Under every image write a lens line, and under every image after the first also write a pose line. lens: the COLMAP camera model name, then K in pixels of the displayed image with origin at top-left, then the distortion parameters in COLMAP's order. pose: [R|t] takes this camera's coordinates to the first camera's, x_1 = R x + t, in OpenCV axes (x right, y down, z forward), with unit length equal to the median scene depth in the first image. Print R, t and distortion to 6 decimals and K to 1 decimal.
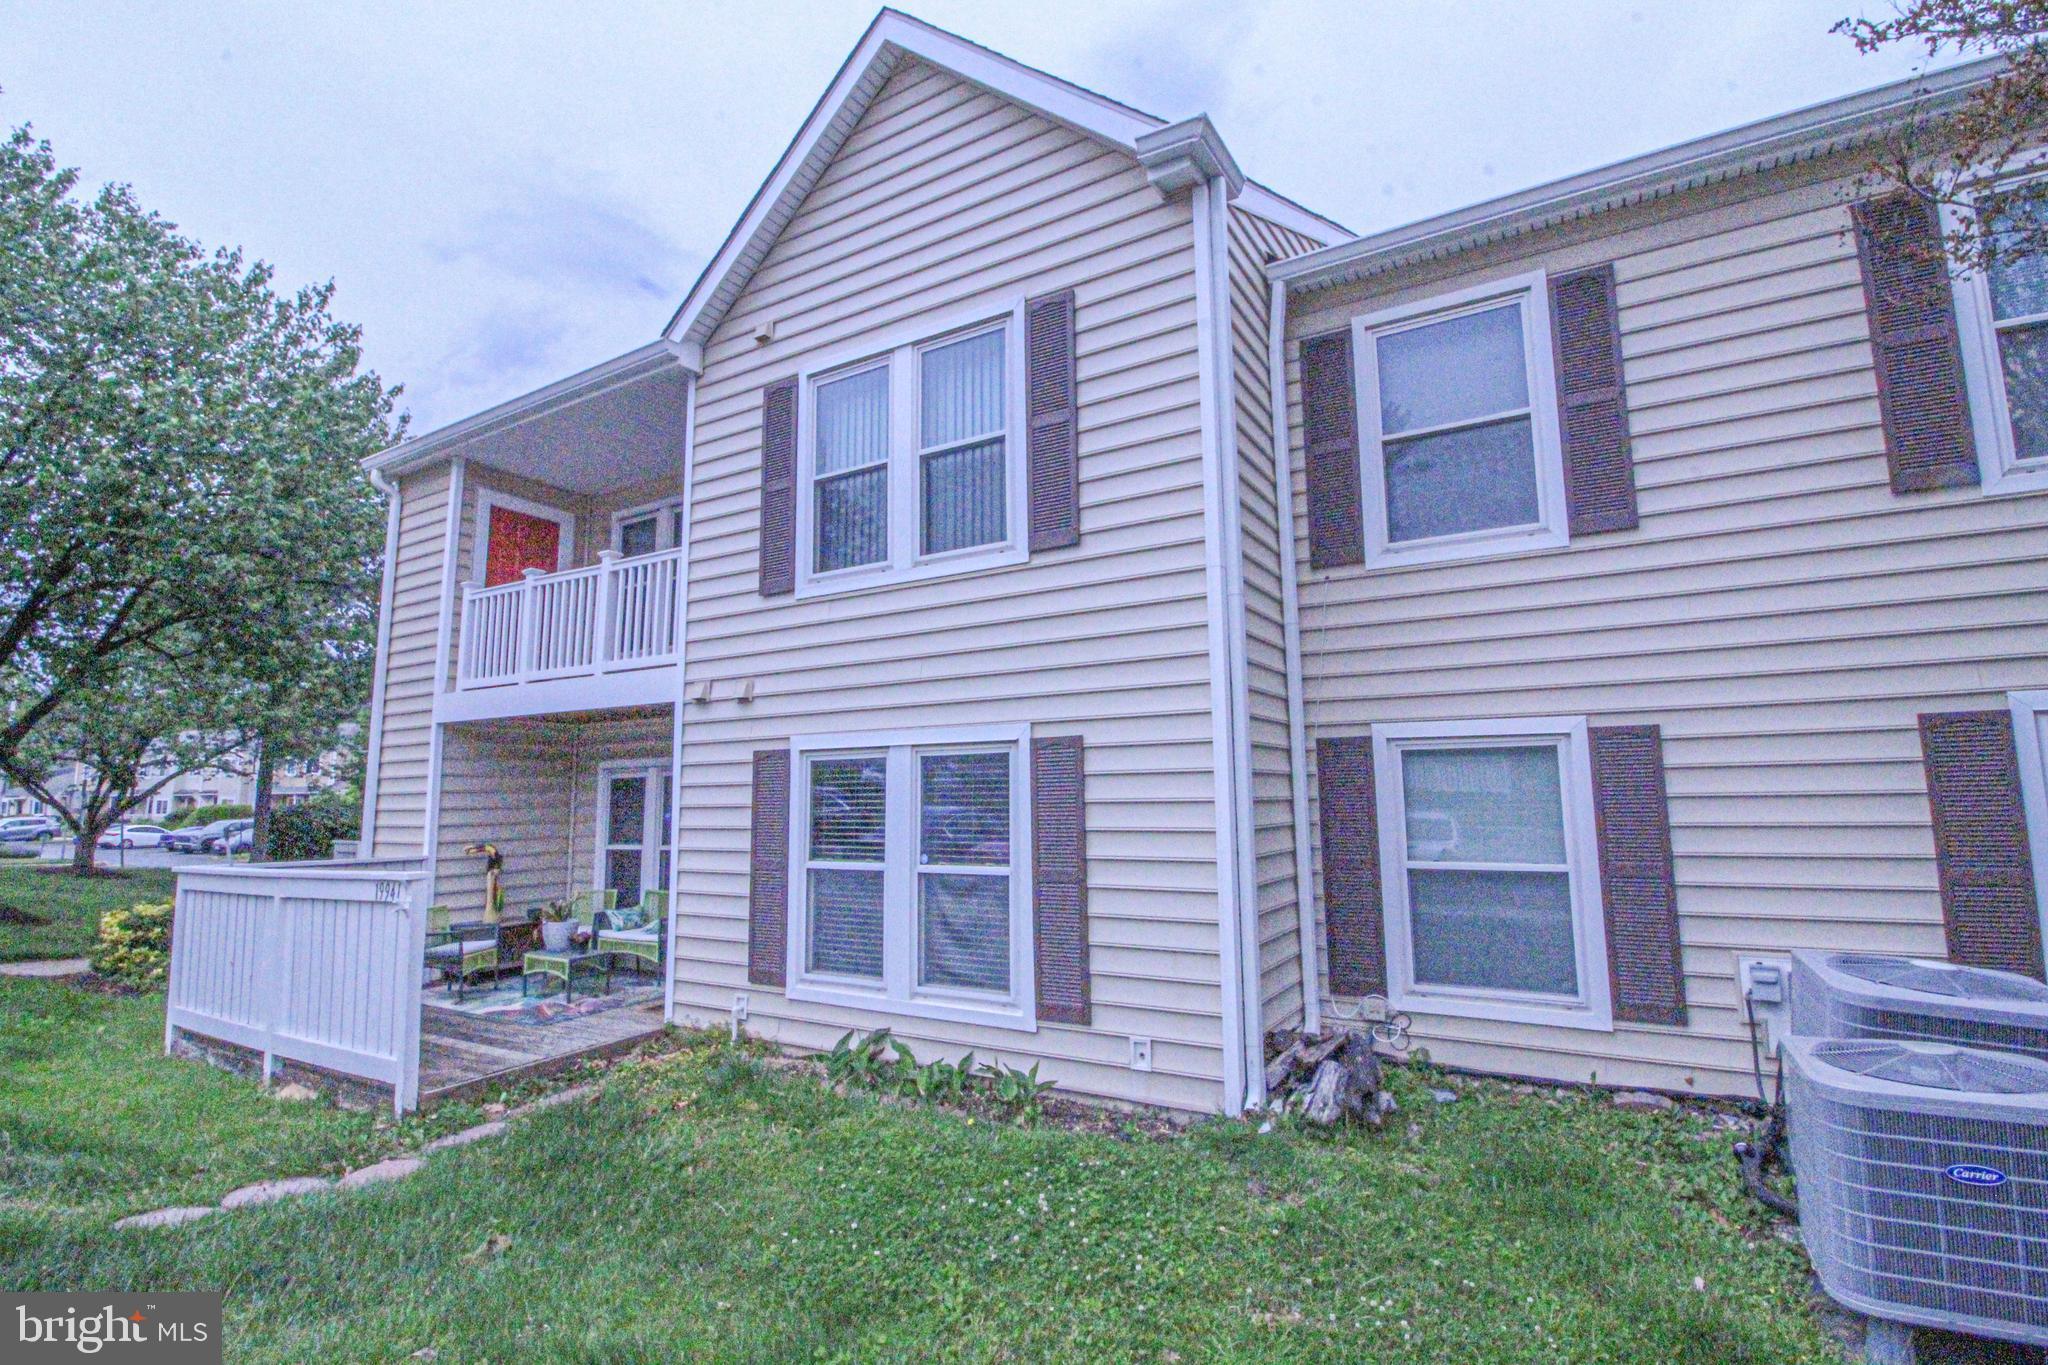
lens RADIAL K [[949.5, 0, 1035.0], [0, 949.5, 669.0], [0, 0, 1]] dist [0.002759, -0.015644]
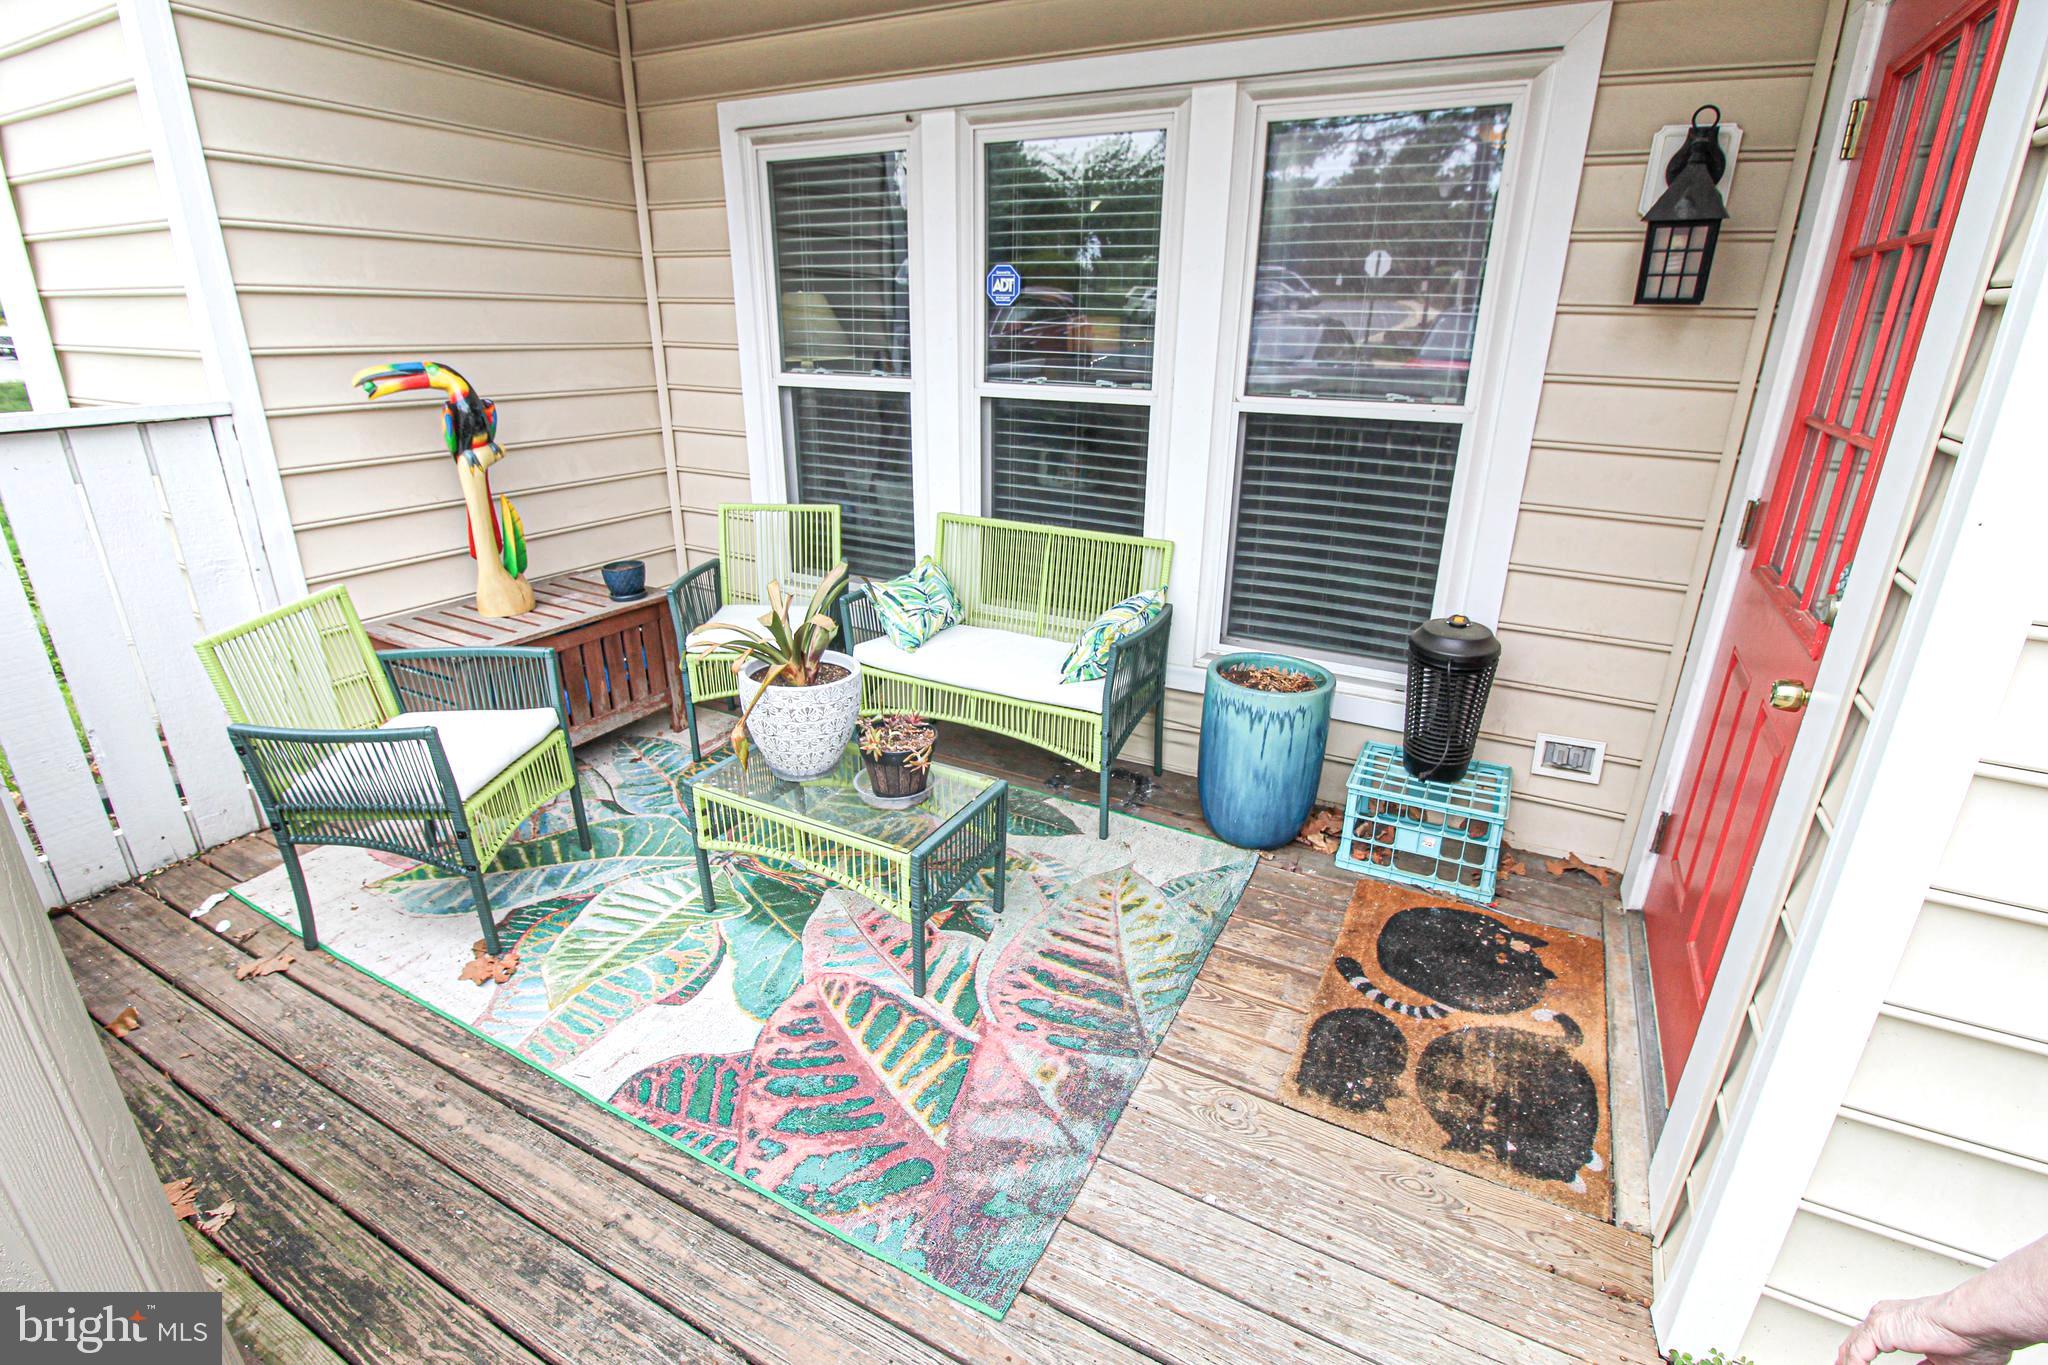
lens RADIAL K [[927.5, 0, 1053.9], [0, 927.5, 661.8], [0, 0, 1]] dist [0.001811, -0.010061]
pose [[0.998918, 0.006492, 0.046050, -0.375744], [-0.027995, 0.874641, 0.483963, 0.113069], [-0.037135, -0.484729, 0.873876, 0.661432]]
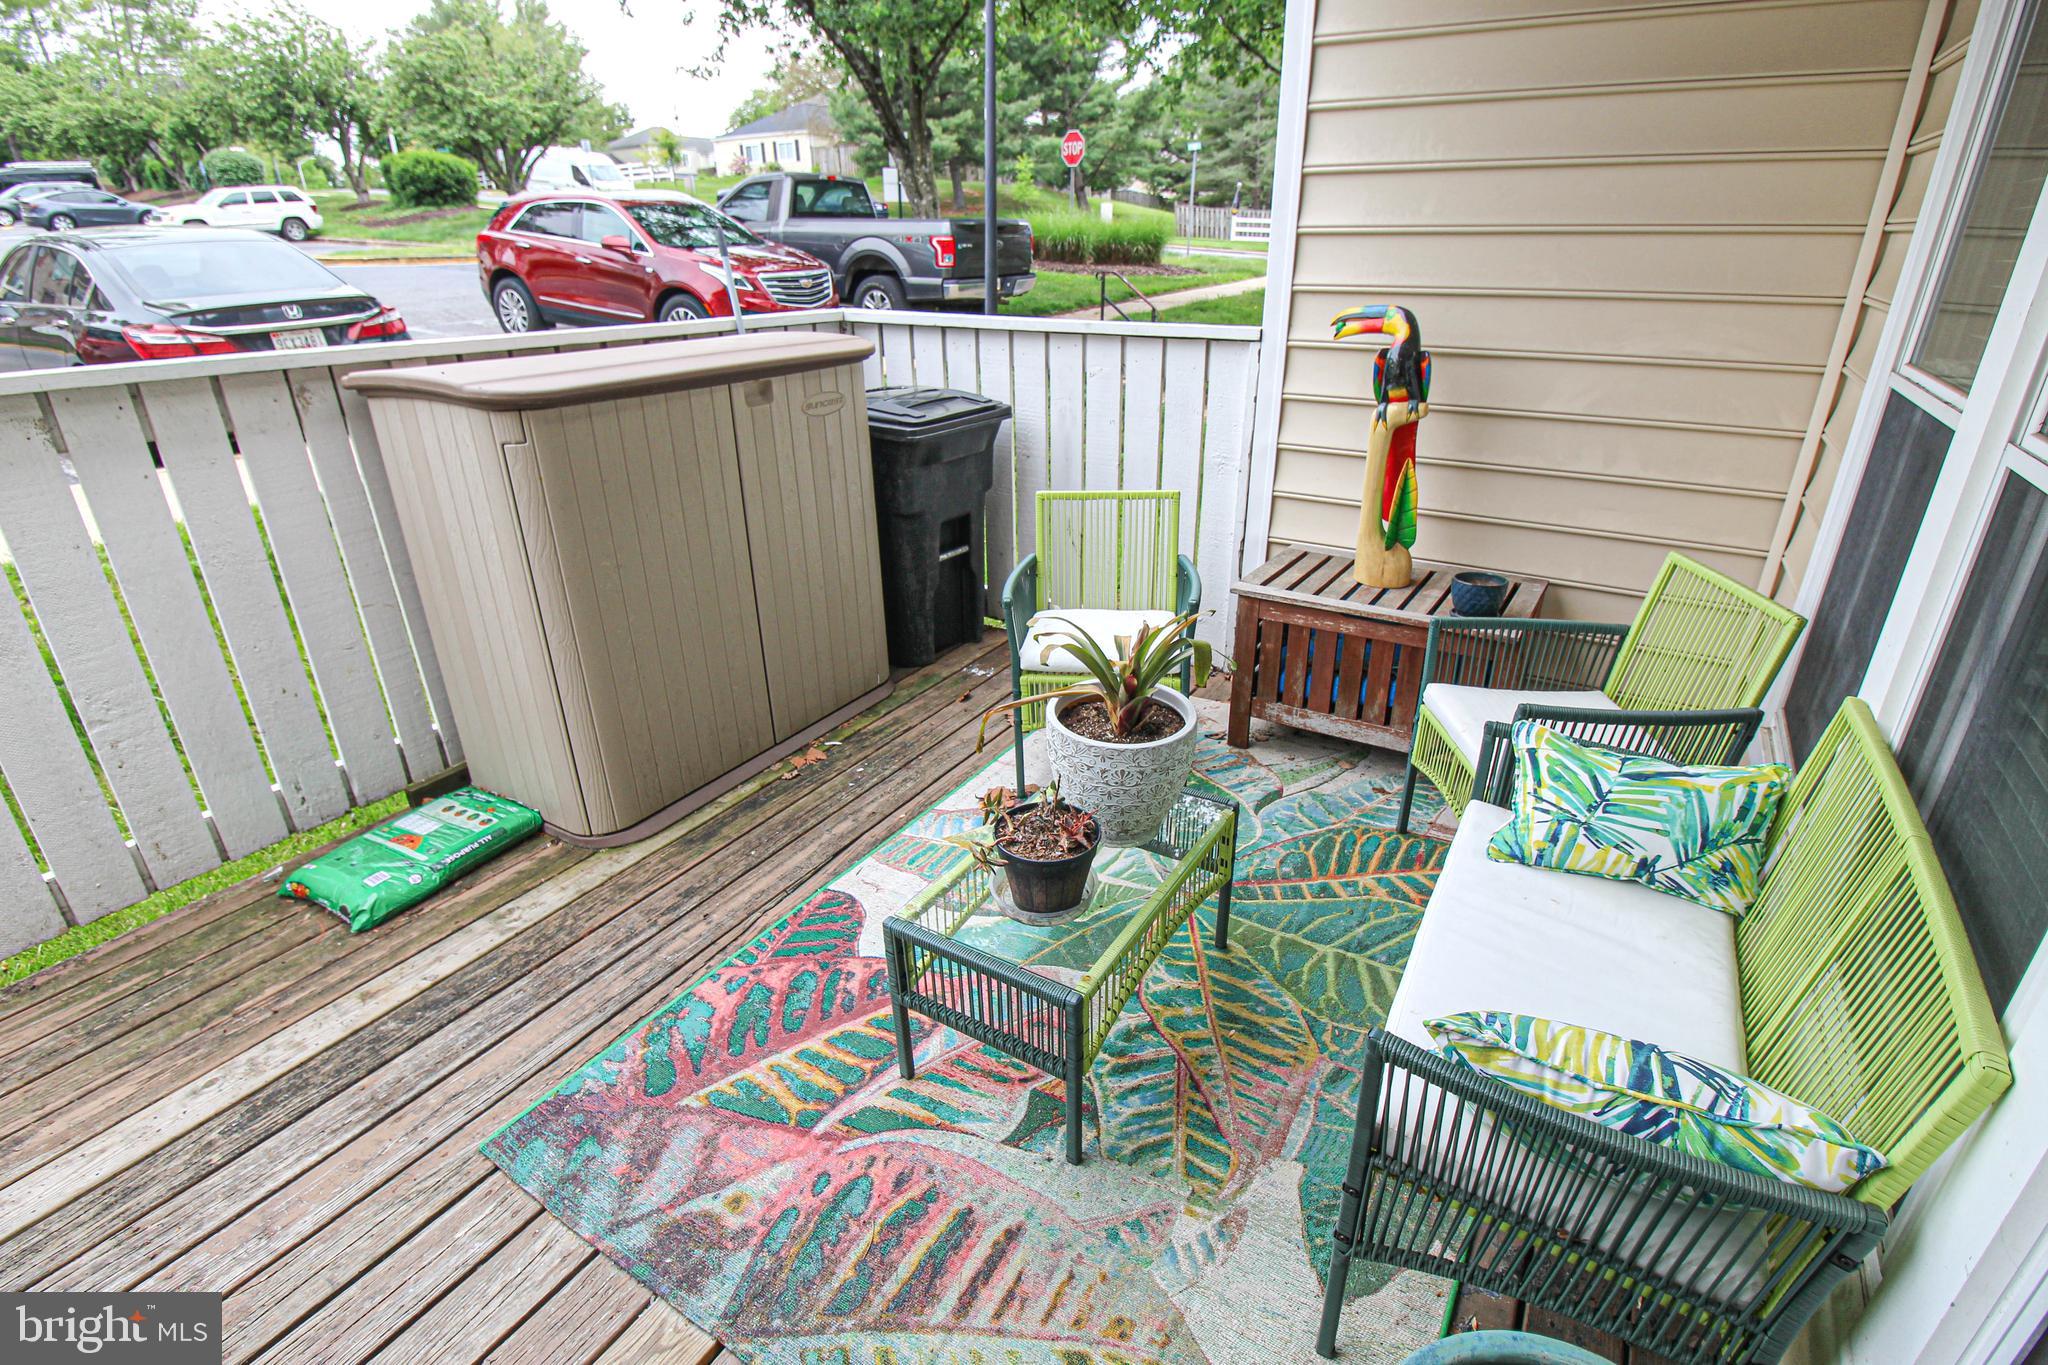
lens RADIAL K [[959.8, 0, 1033.9], [0, 959.8, 672.0], [0, 0, 1]] dist [-0.000118, -0.012605]
pose [[-0.037500, 0.413063, -0.909930, -0.251086], [0.162169, 0.901016, 0.402333, 0.143582], [0.986050, -0.132475, -0.100774, 0.879544]]
